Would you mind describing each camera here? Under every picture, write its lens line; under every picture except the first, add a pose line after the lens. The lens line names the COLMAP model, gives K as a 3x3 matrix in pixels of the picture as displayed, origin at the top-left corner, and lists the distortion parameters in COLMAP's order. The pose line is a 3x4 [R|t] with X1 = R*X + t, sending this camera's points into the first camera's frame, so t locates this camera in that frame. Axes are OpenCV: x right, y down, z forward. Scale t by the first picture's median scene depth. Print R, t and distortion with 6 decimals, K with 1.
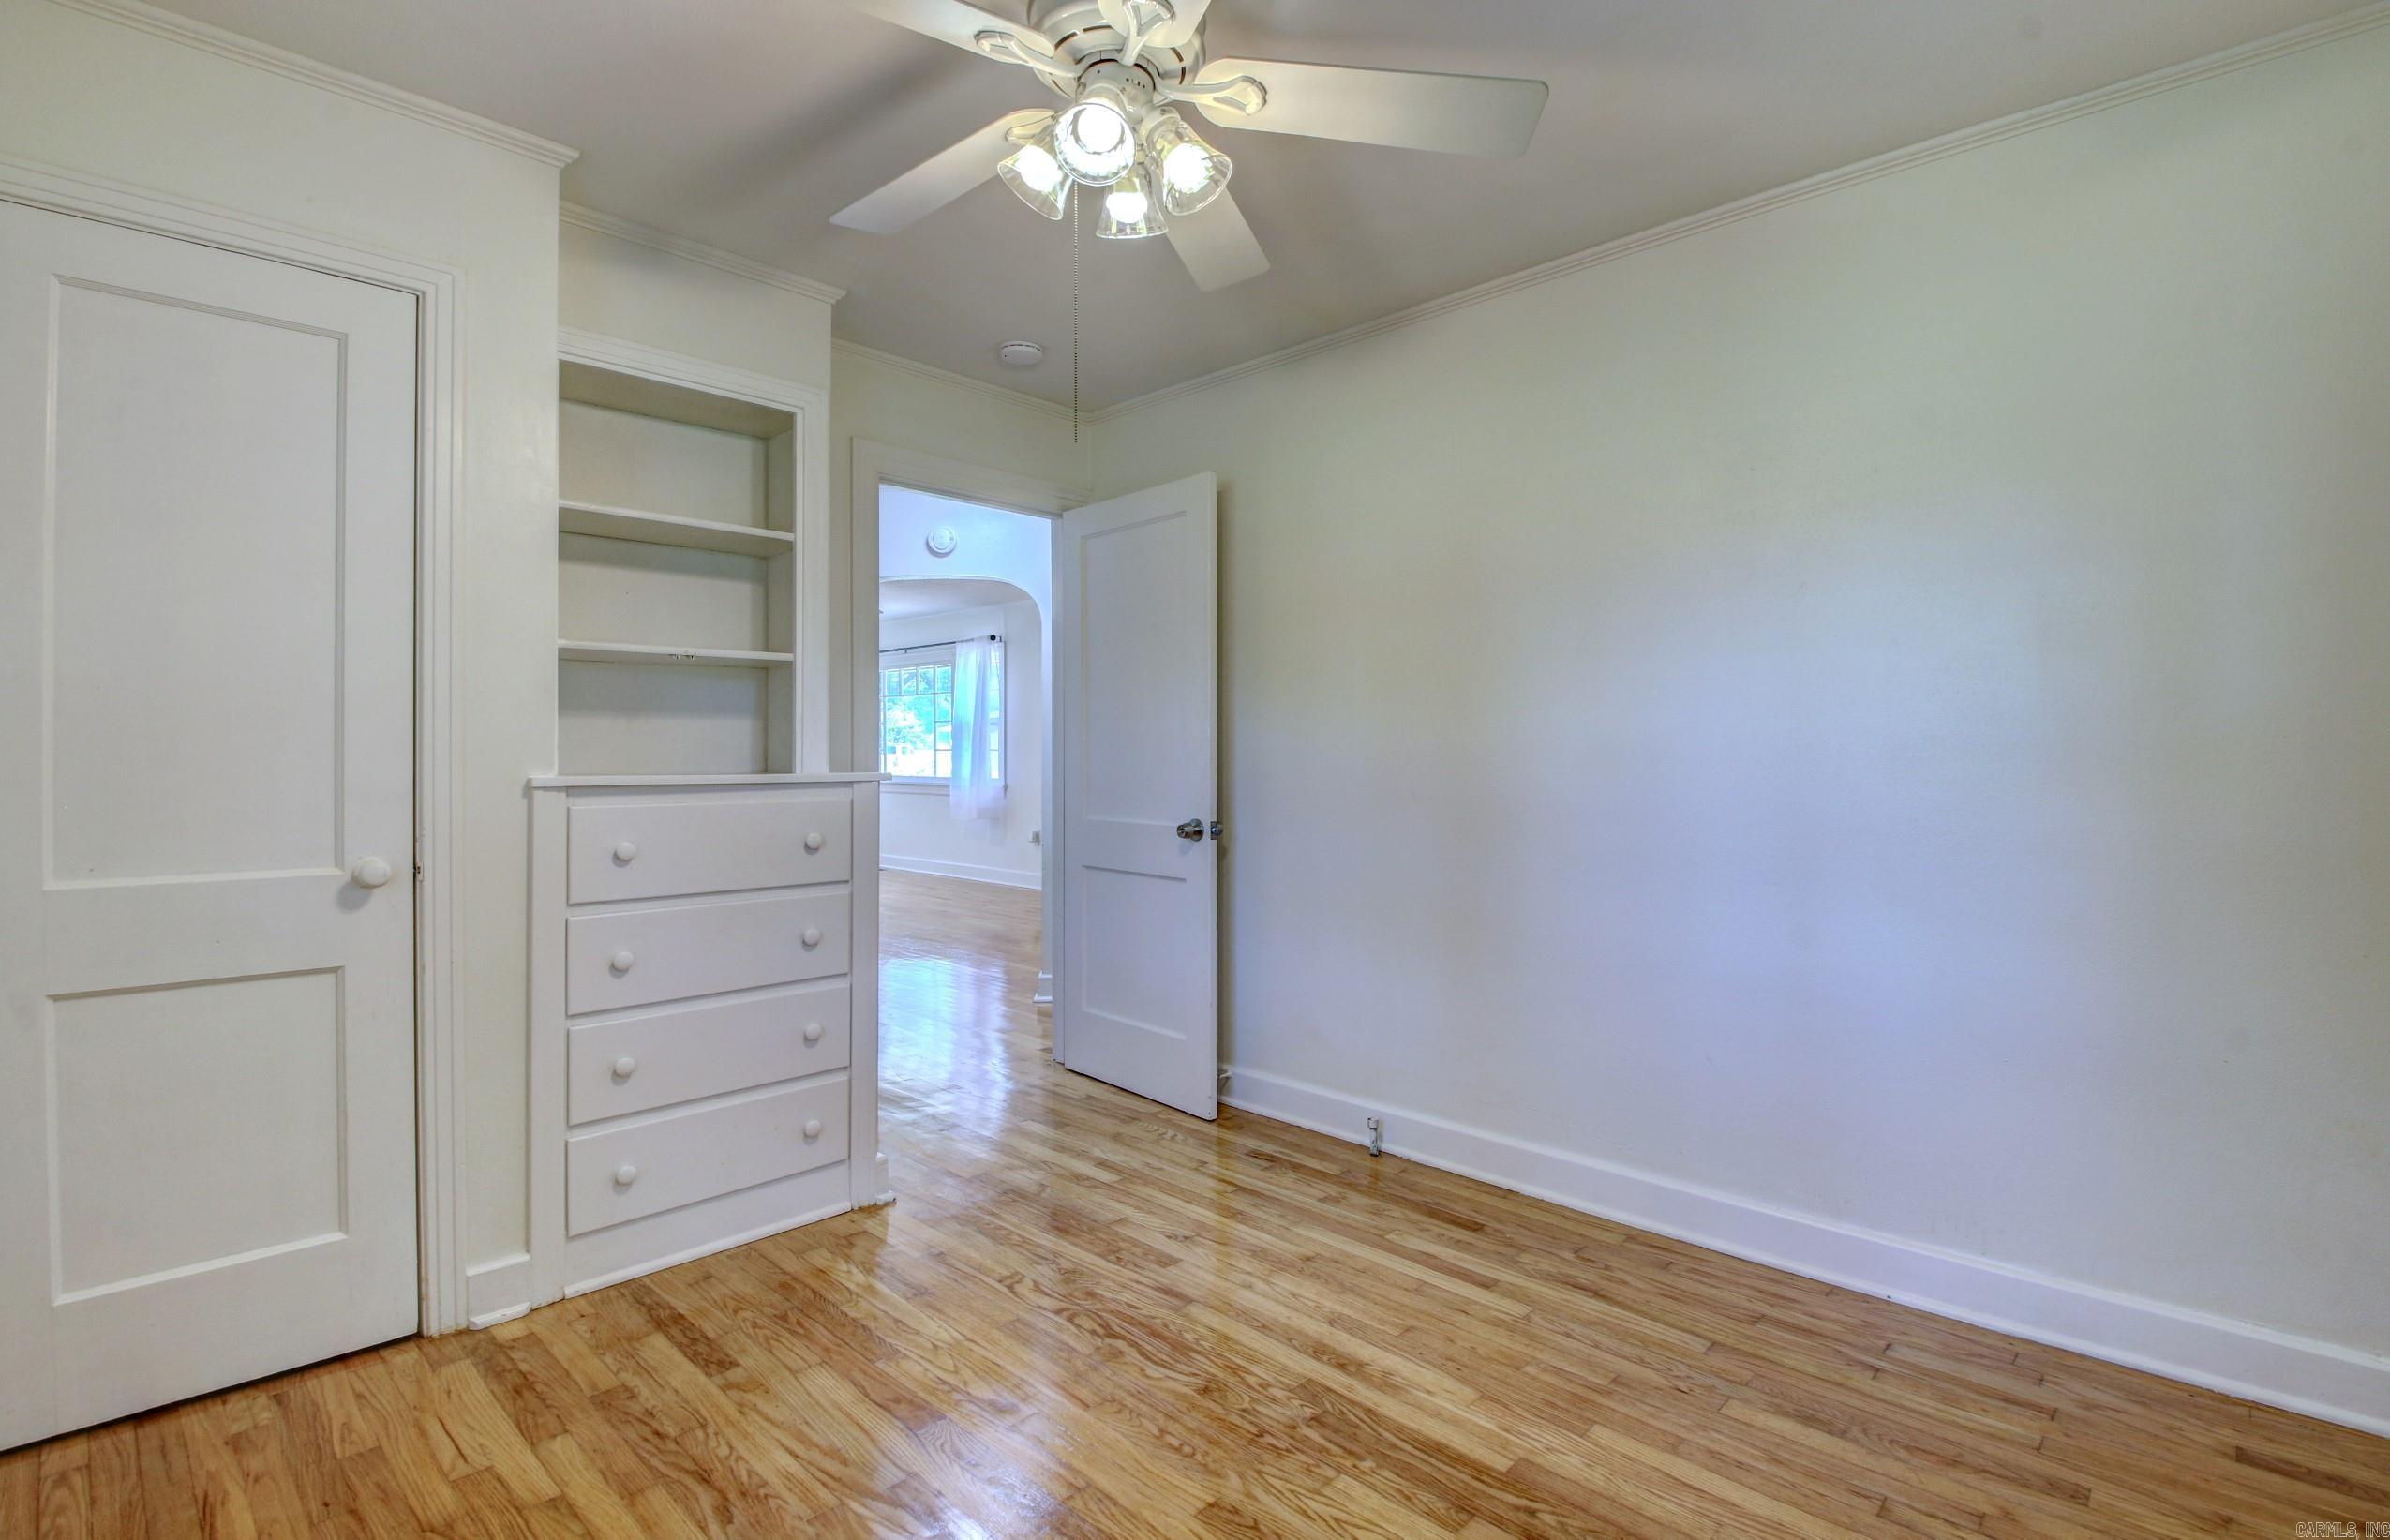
lens RADIAL K [[1125.8, 0, 1184.4], [0, 1125.8, 750.2], [0, 0, 1]] dist [0.014790, -0.023802]
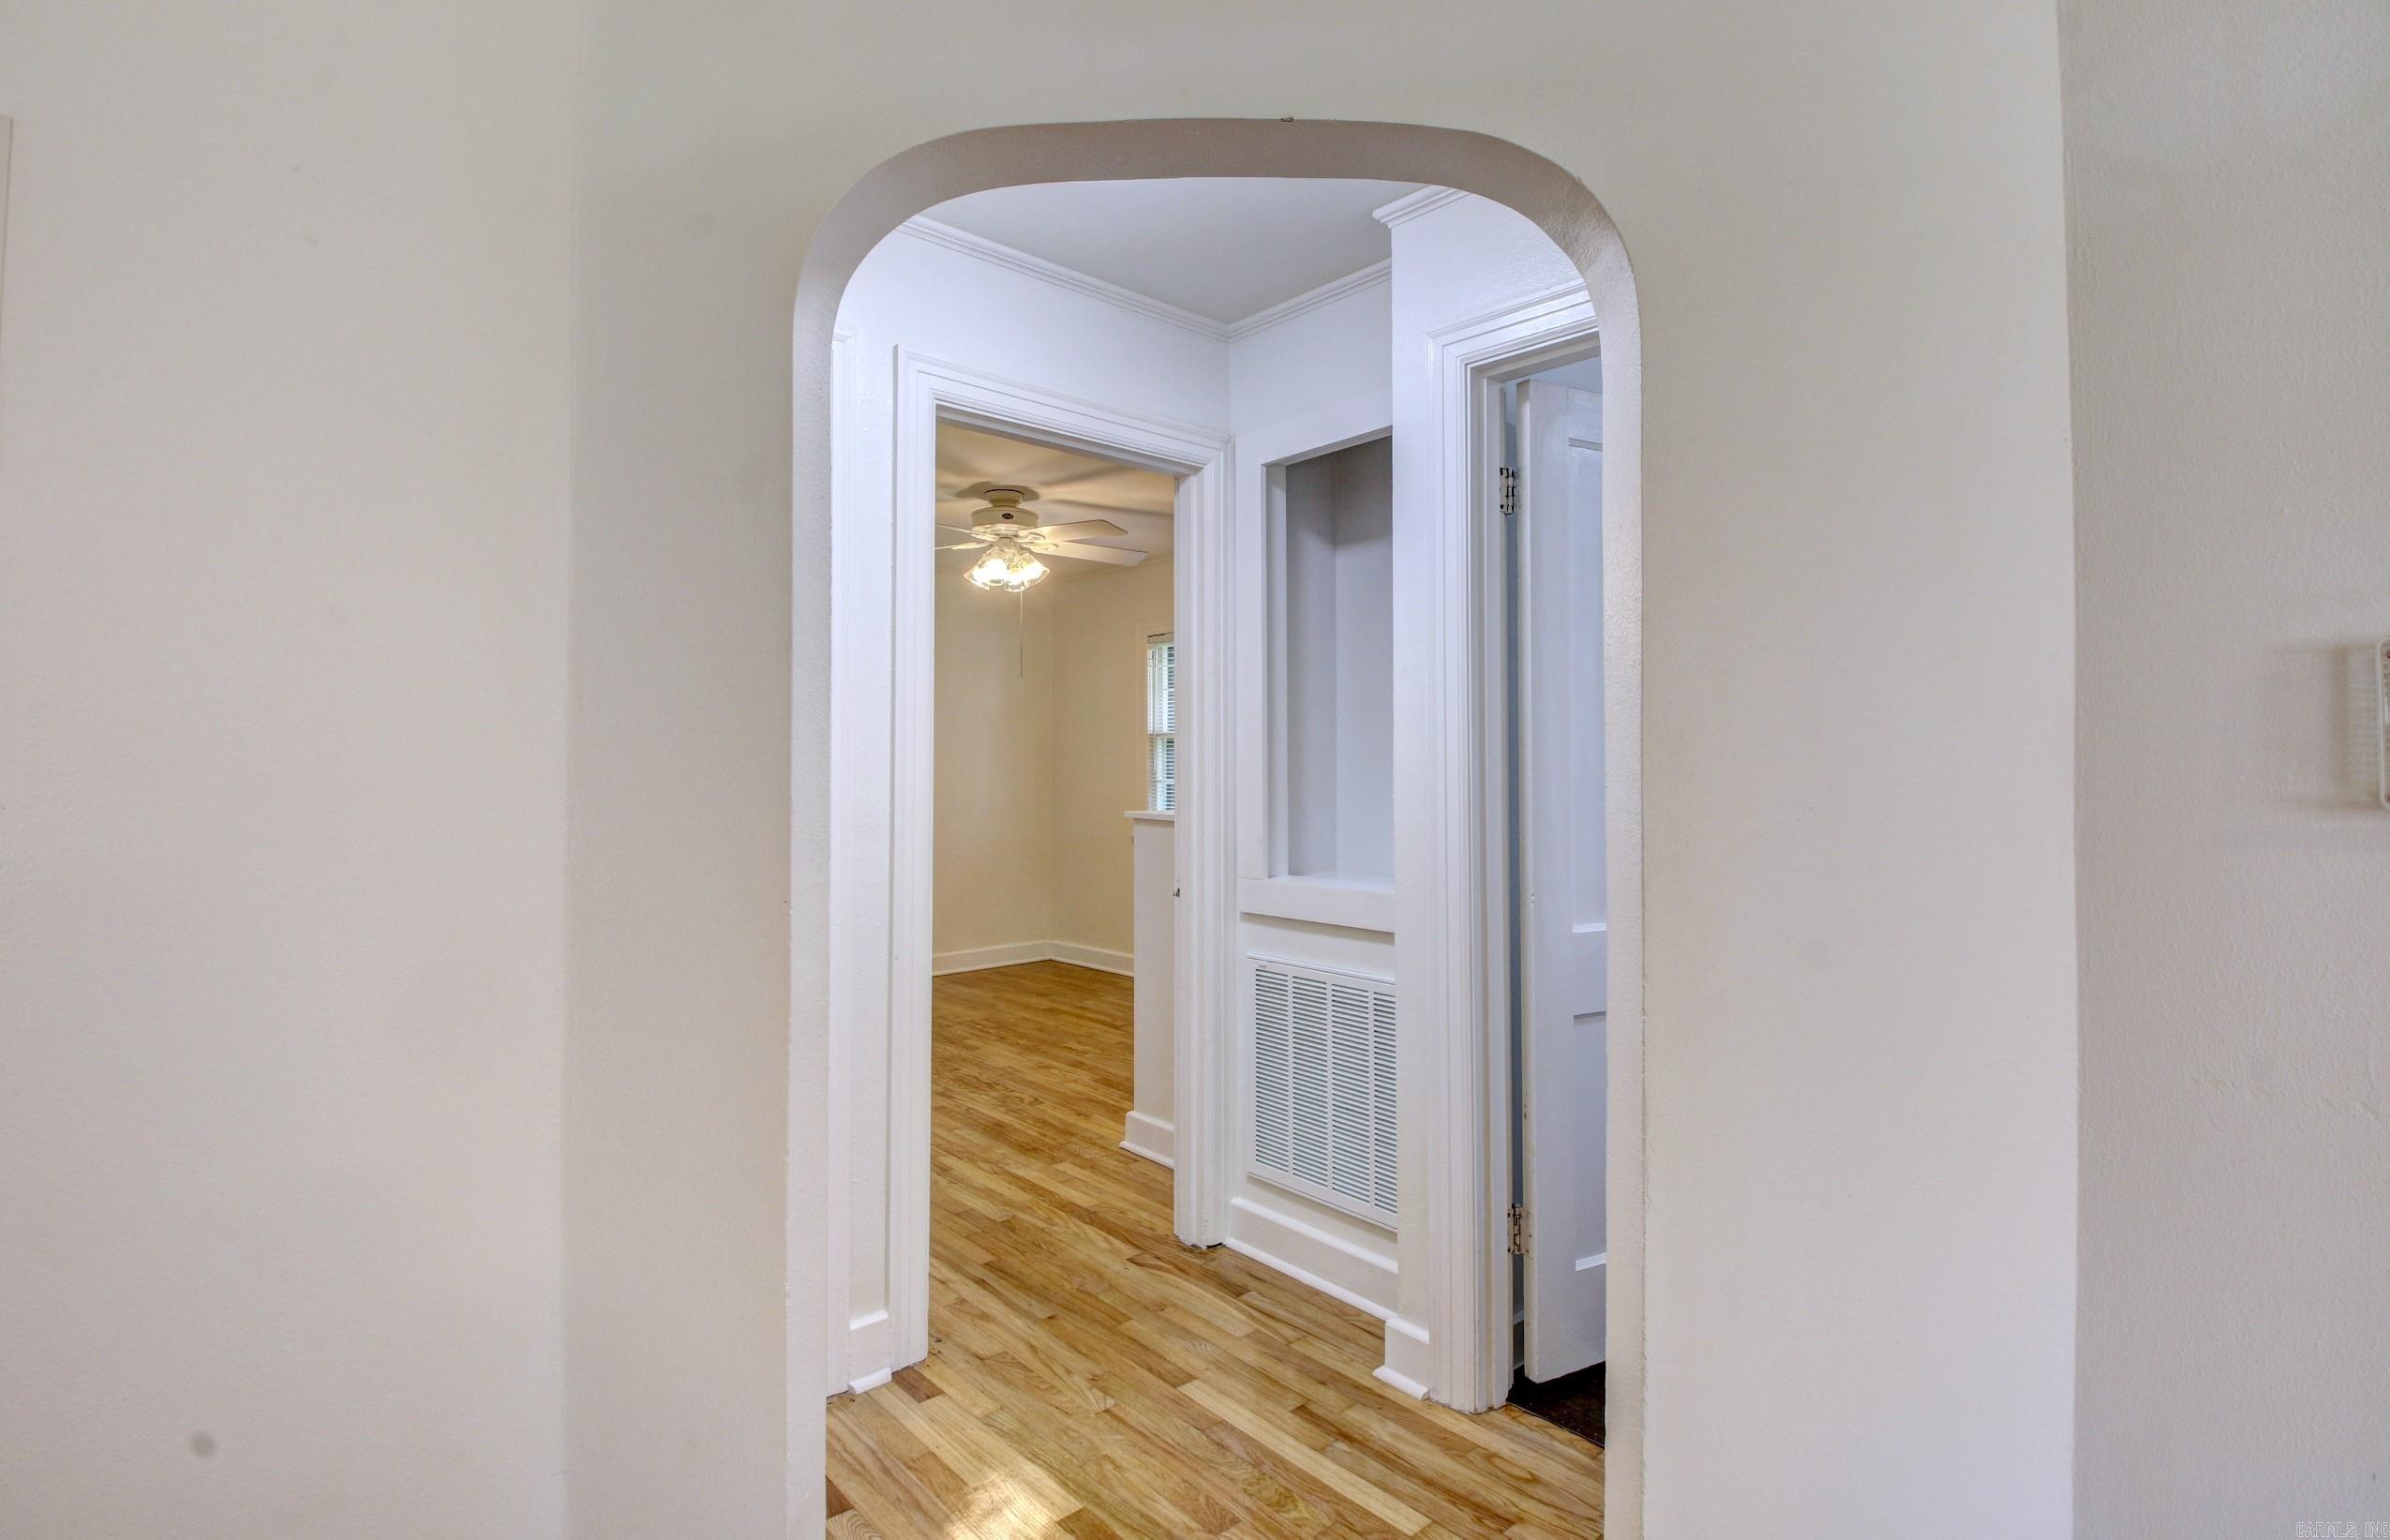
lens RADIAL K [[1125.8, 0, 1184.4], [0, 1125.8, 750.2], [0, 0, 1]] dist [0.014790, -0.023802]
pose [[-0.997810, 0.000852, 0.066147, -0.542014], [0.000050, 0.999926, -0.012125, -0.046521], [-0.066152, -0.012095, -0.997736, 2.976405]]
